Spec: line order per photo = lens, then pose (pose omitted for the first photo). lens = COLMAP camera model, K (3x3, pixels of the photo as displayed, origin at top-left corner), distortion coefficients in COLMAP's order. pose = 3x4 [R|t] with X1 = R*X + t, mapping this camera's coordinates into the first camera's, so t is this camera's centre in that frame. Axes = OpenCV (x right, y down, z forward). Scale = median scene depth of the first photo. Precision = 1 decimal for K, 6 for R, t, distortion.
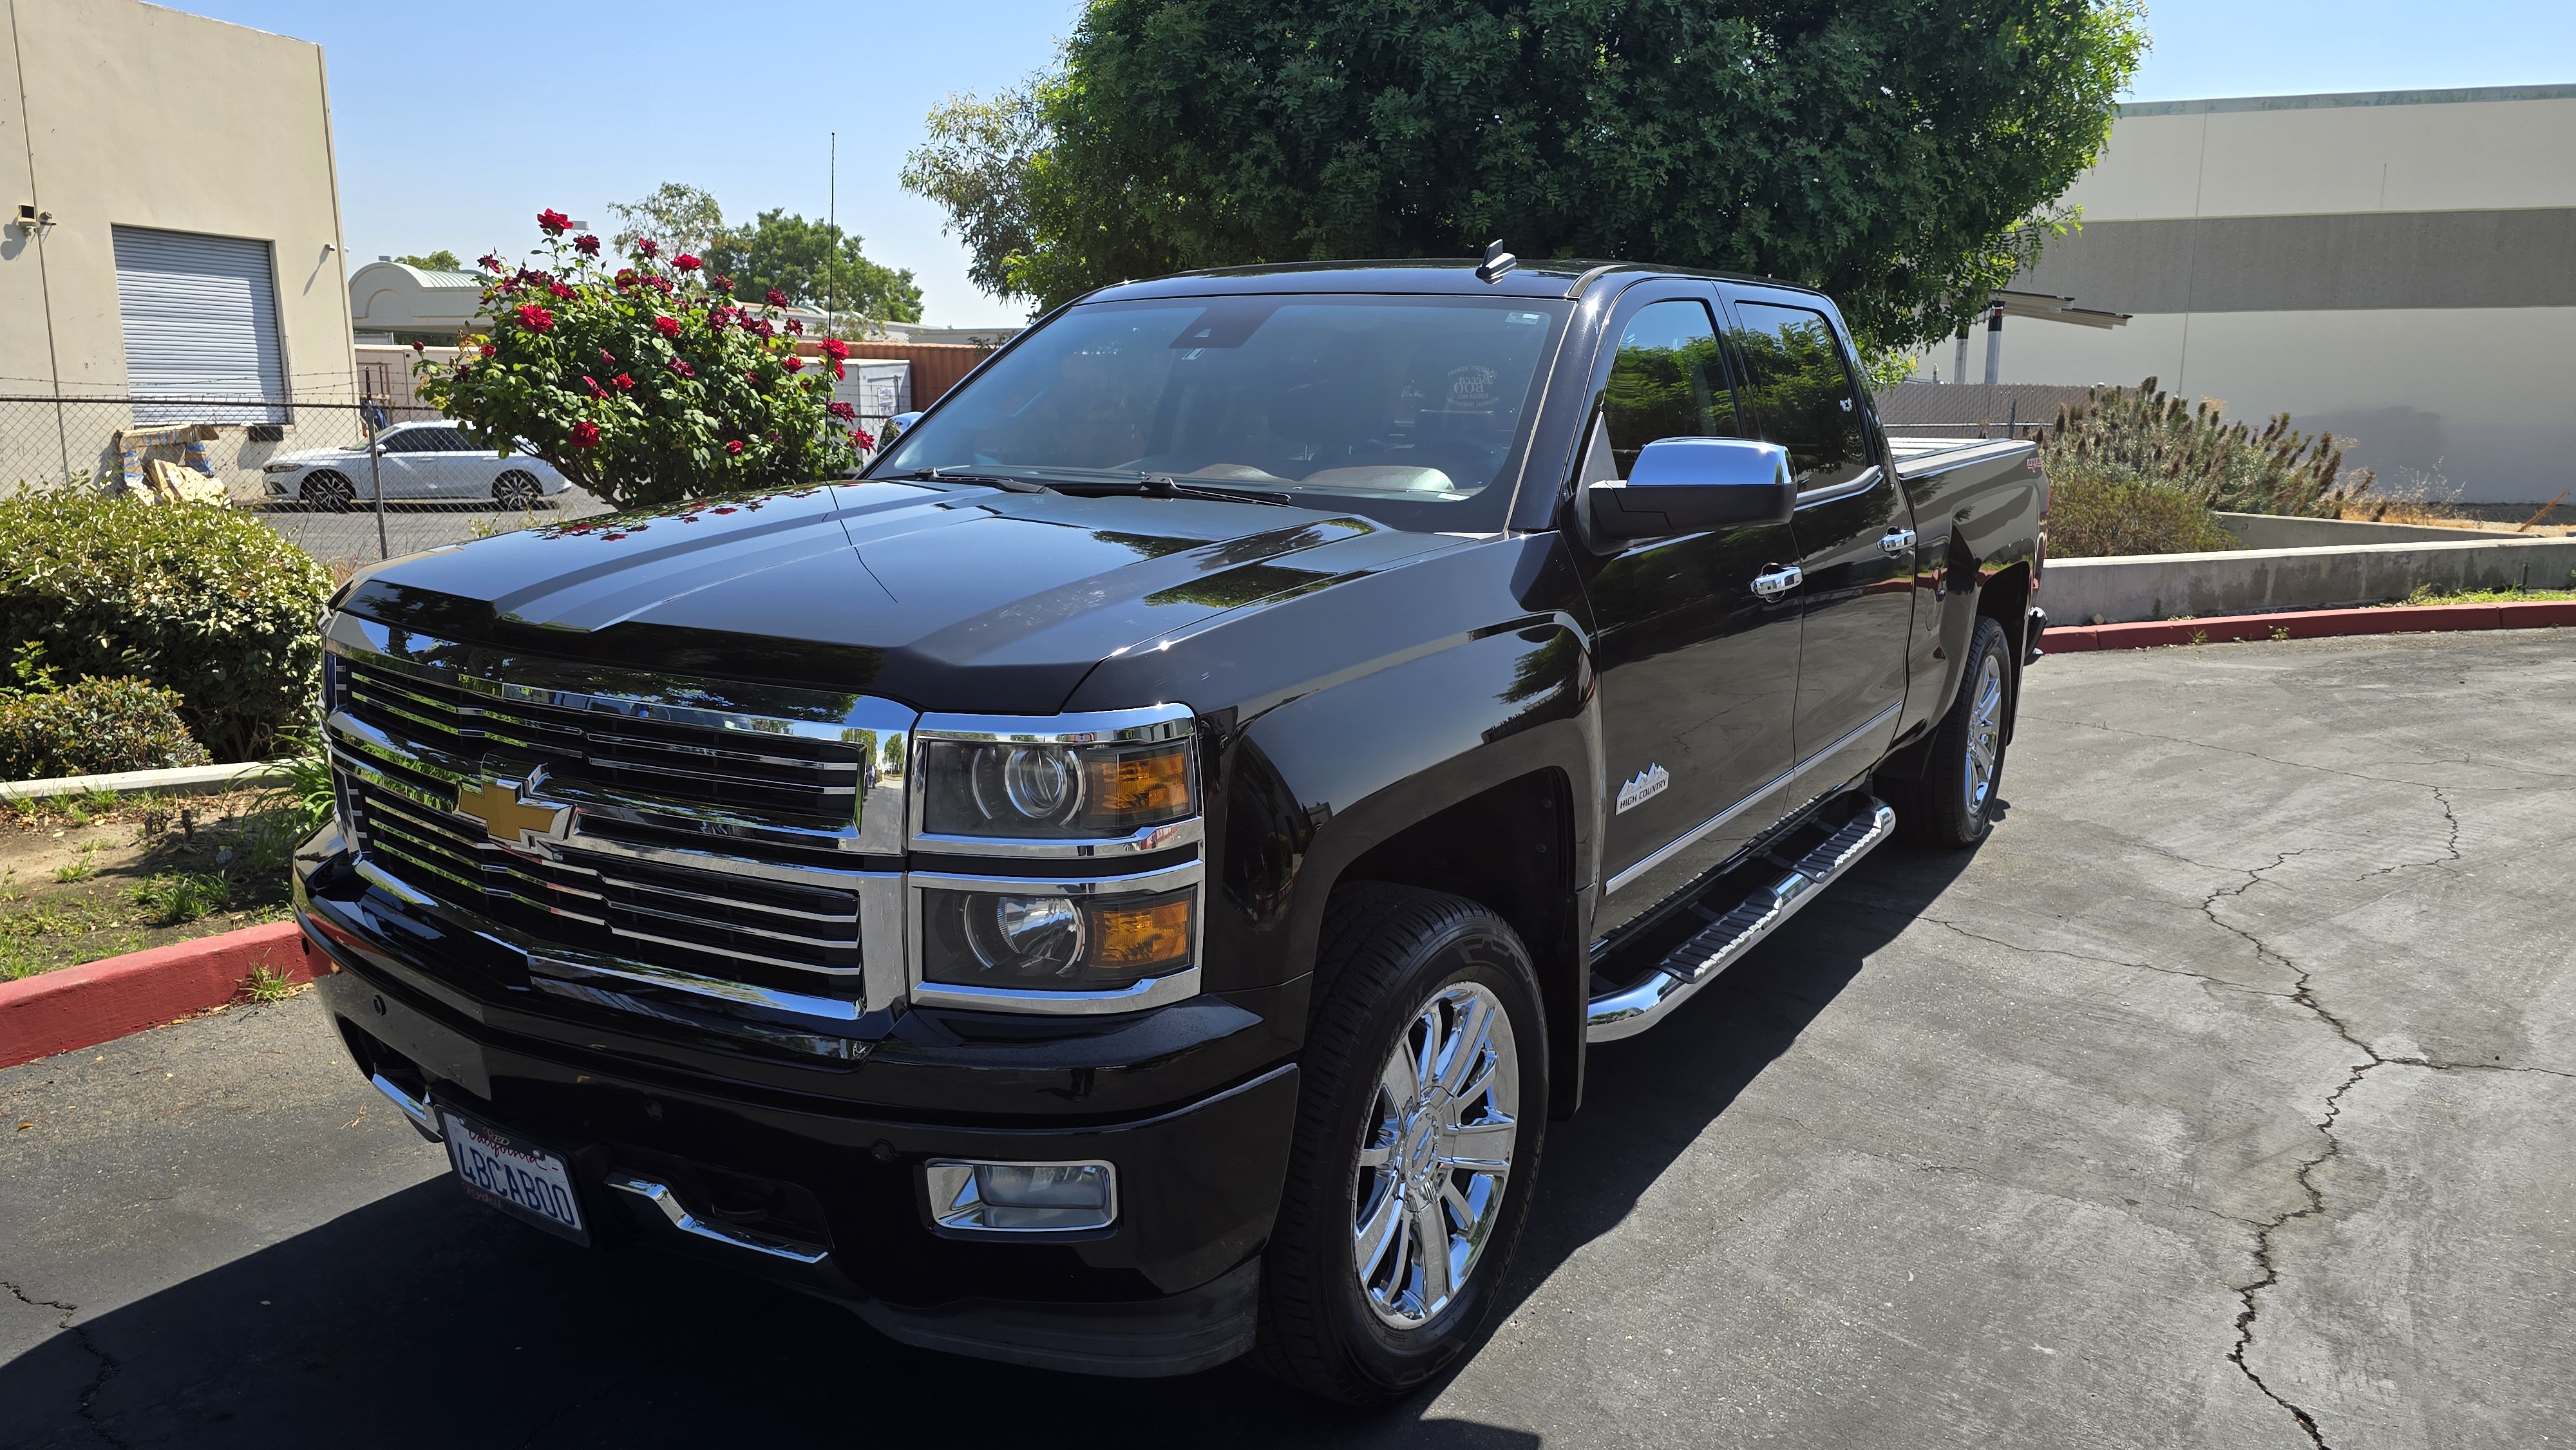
lens RADIAL K [[1743.4, 0, 1279.7], [0, 1743.4, 721.8], [0, 0, 1]] dist [0.053714, -0.047507]
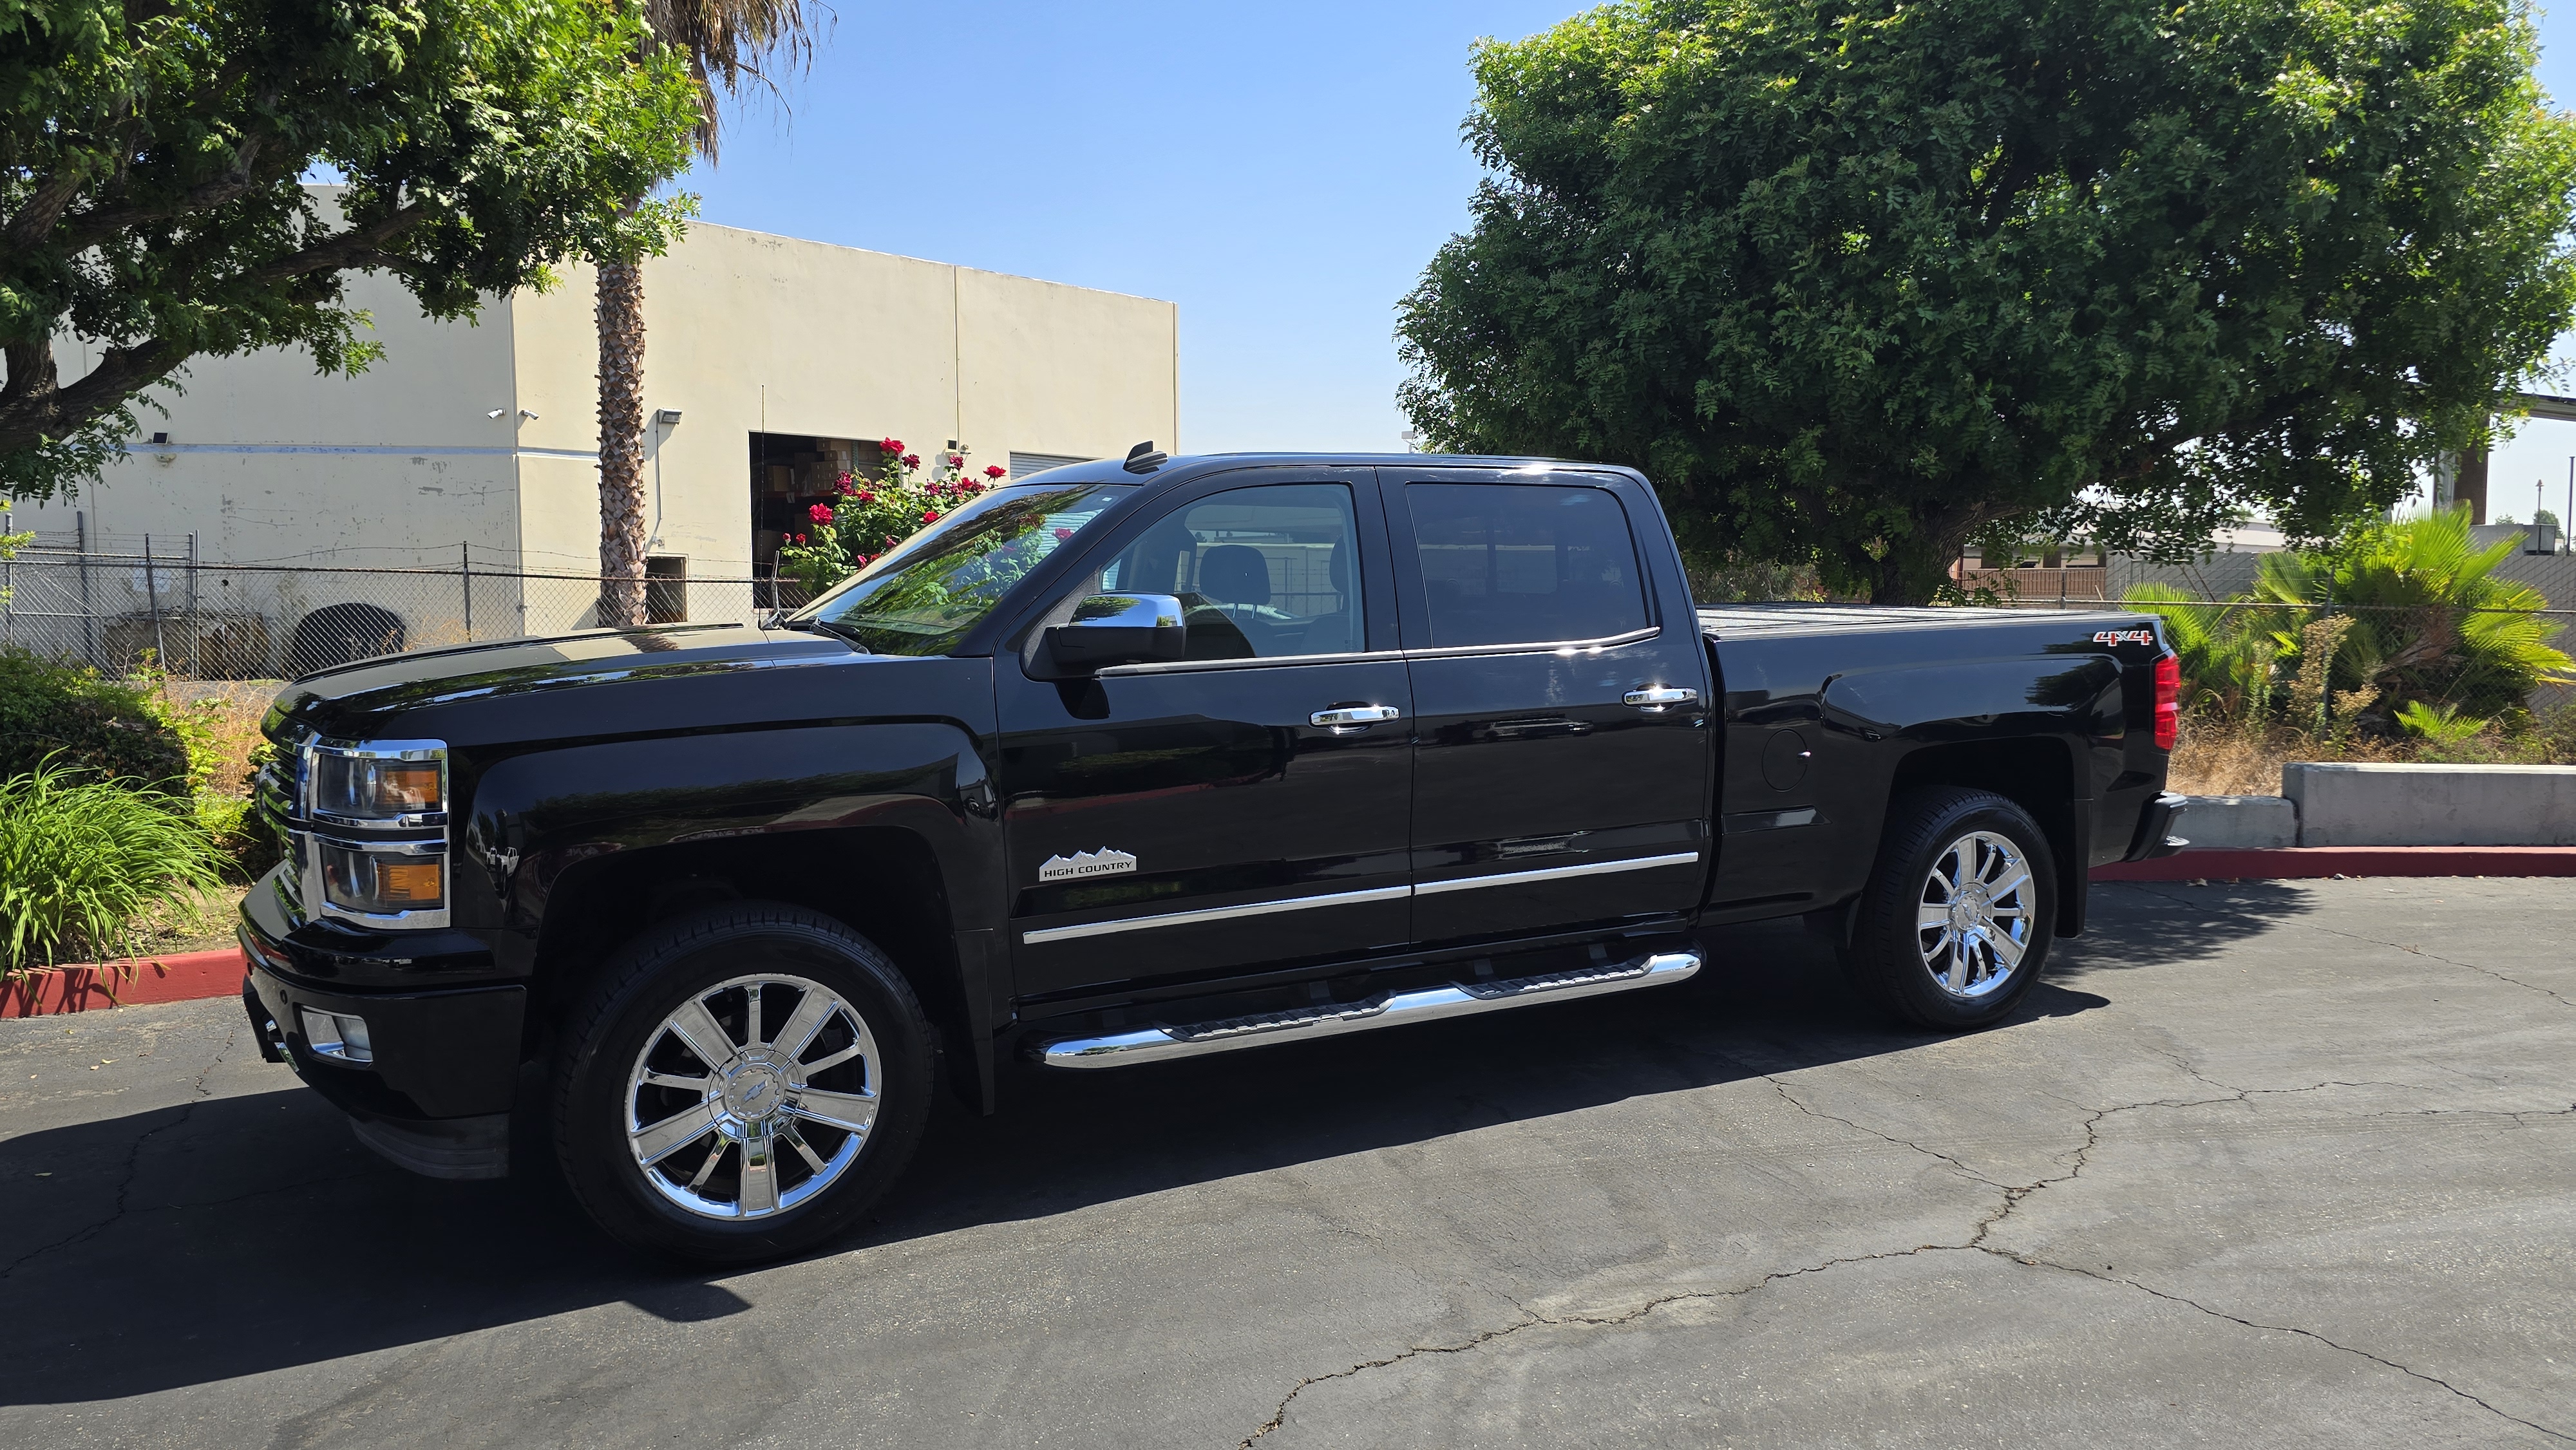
lens RADIAL K [[1743.4, 0, 1291.9], [0, 1743.4, 727.4], [0, 0, 1]] dist [0.053714, -0.047507]
pose [[0.882848, 0.038051, -0.468116, 0.527918], [-0.085330, 0.993120, -0.080203, 0.015531], [0.461843, 0.110751, 0.880020, -0.025757]]
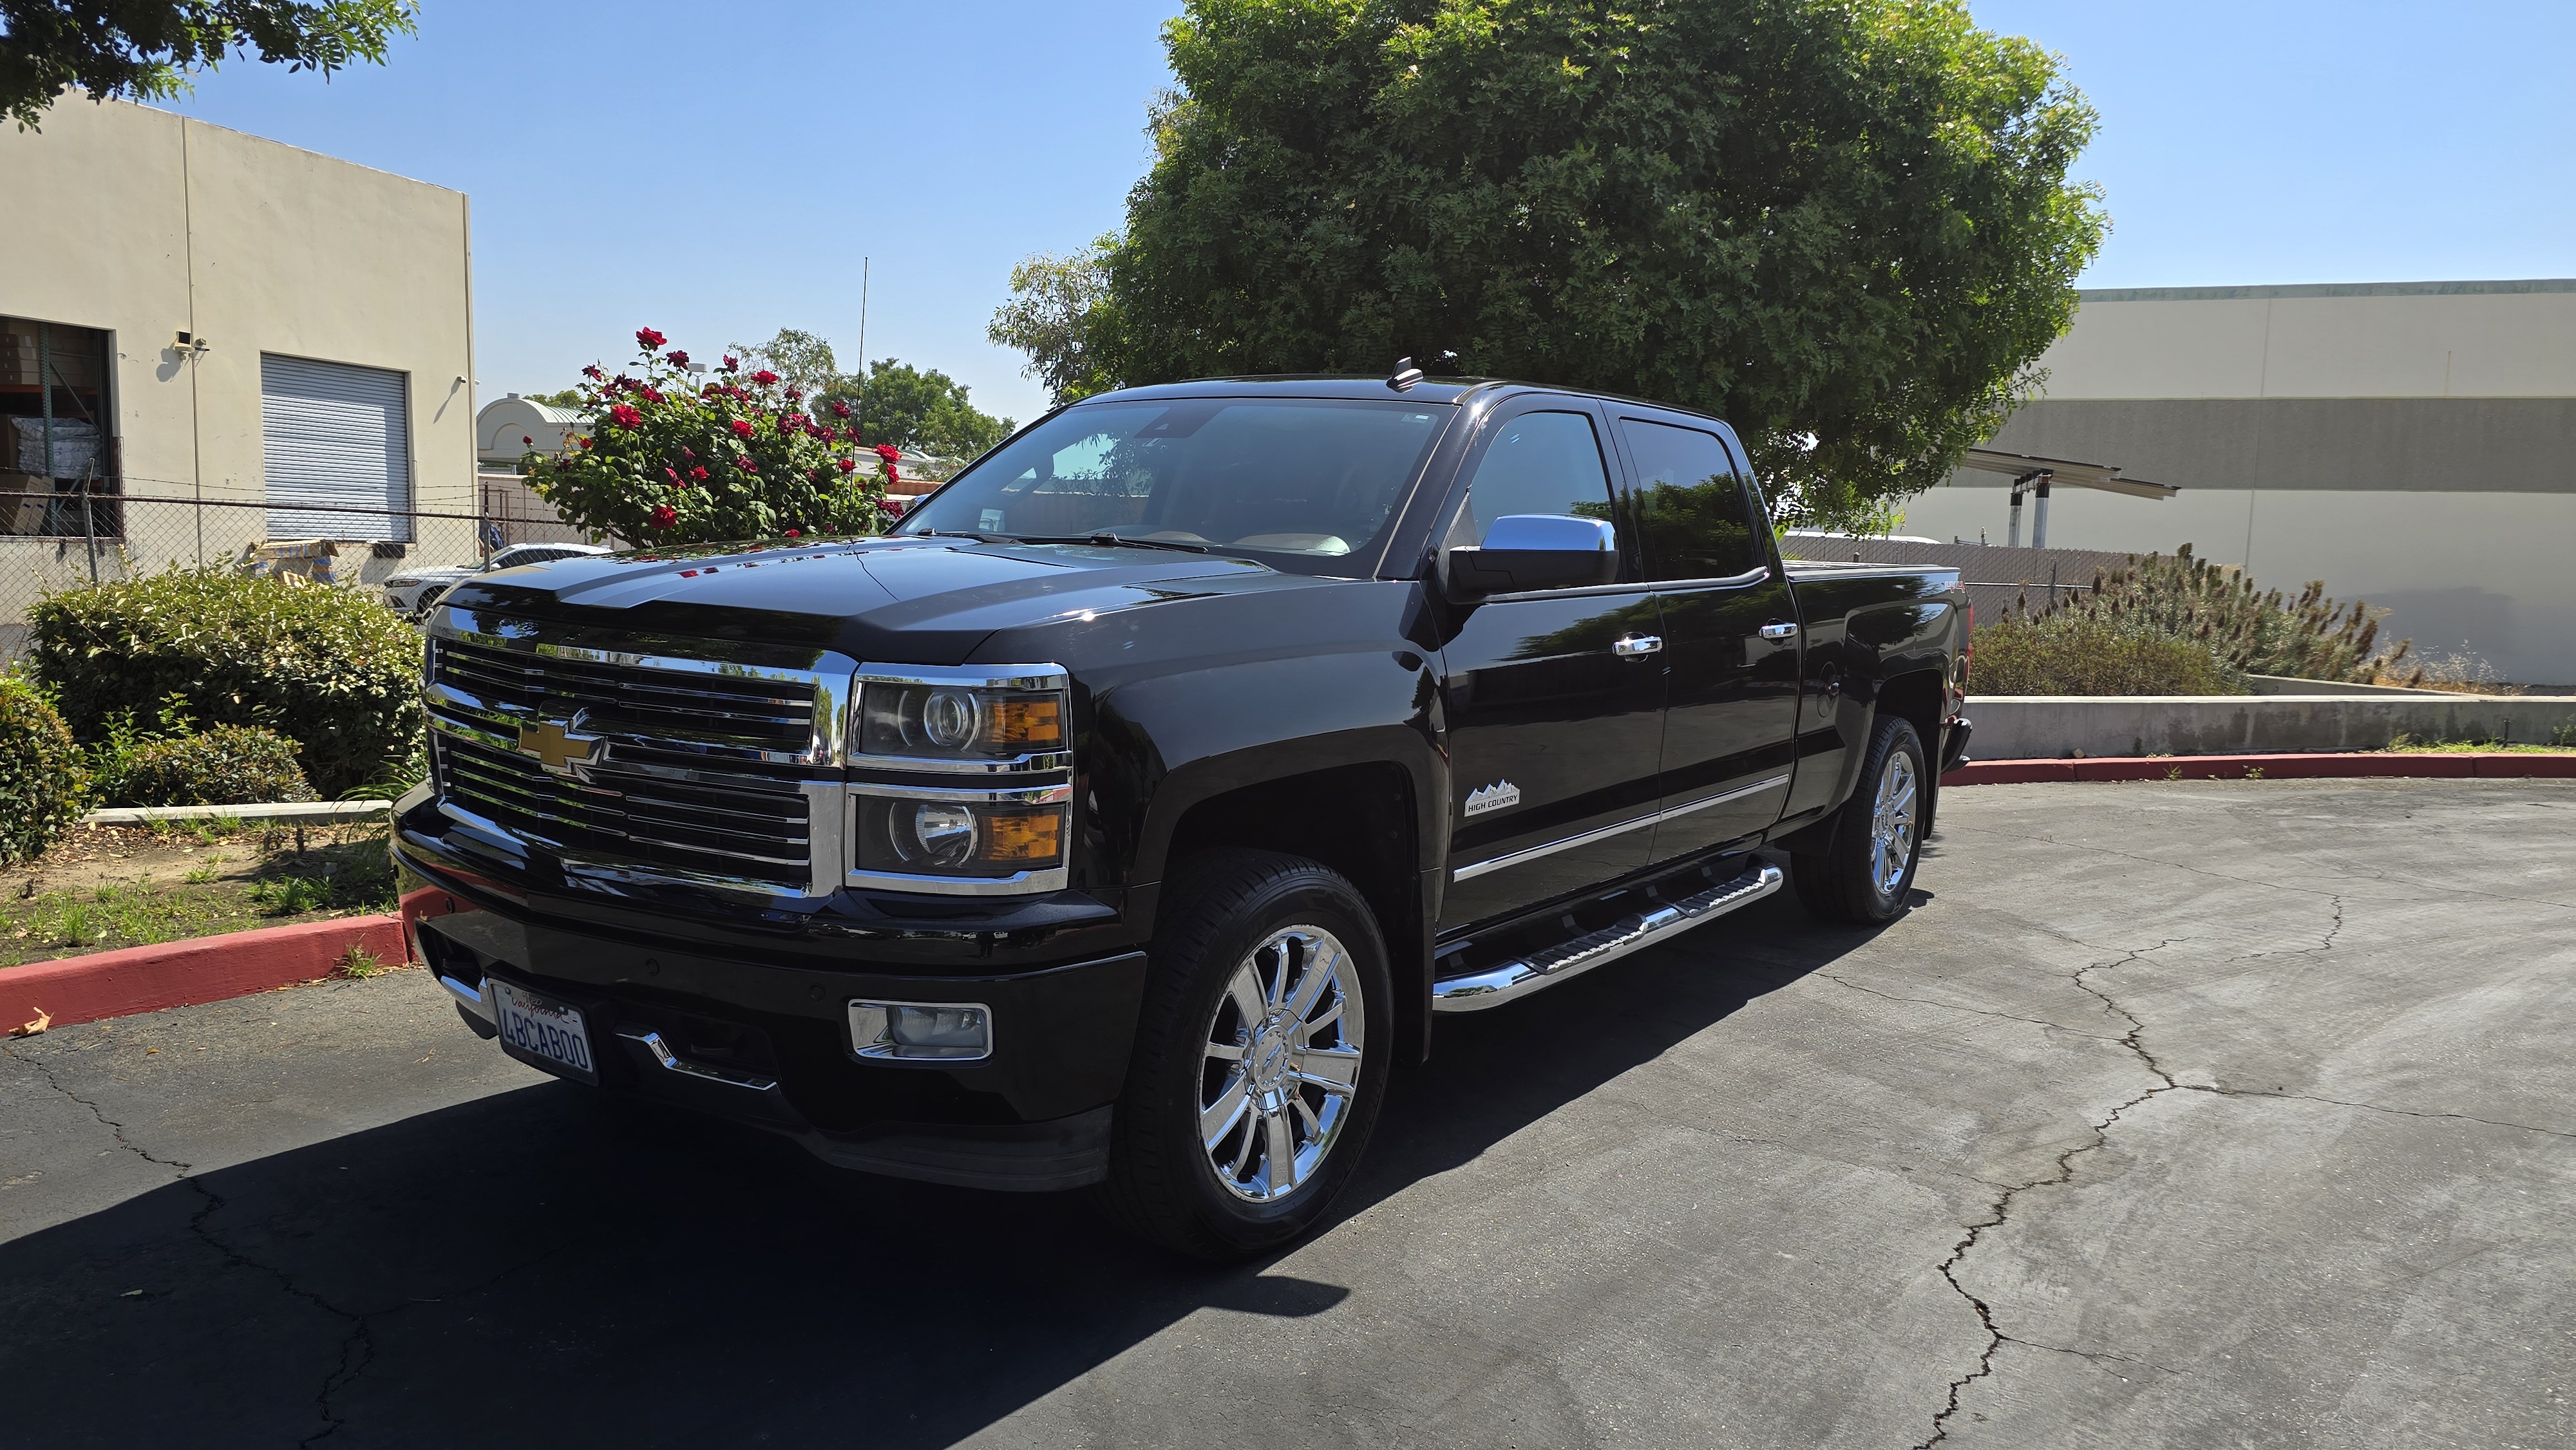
lens RADIAL K [[1743.4, 0, 1315.5], [0, 1743.4, 744.8], [0, 0, 1]] dist [0.053714, -0.047507]
pose [[0.999038, 0.031534, -0.030481, 0.069132], [-0.033716, 0.996692, -0.073945, 0.053862], [0.028048, 0.074901, 0.996796, -0.120800]]
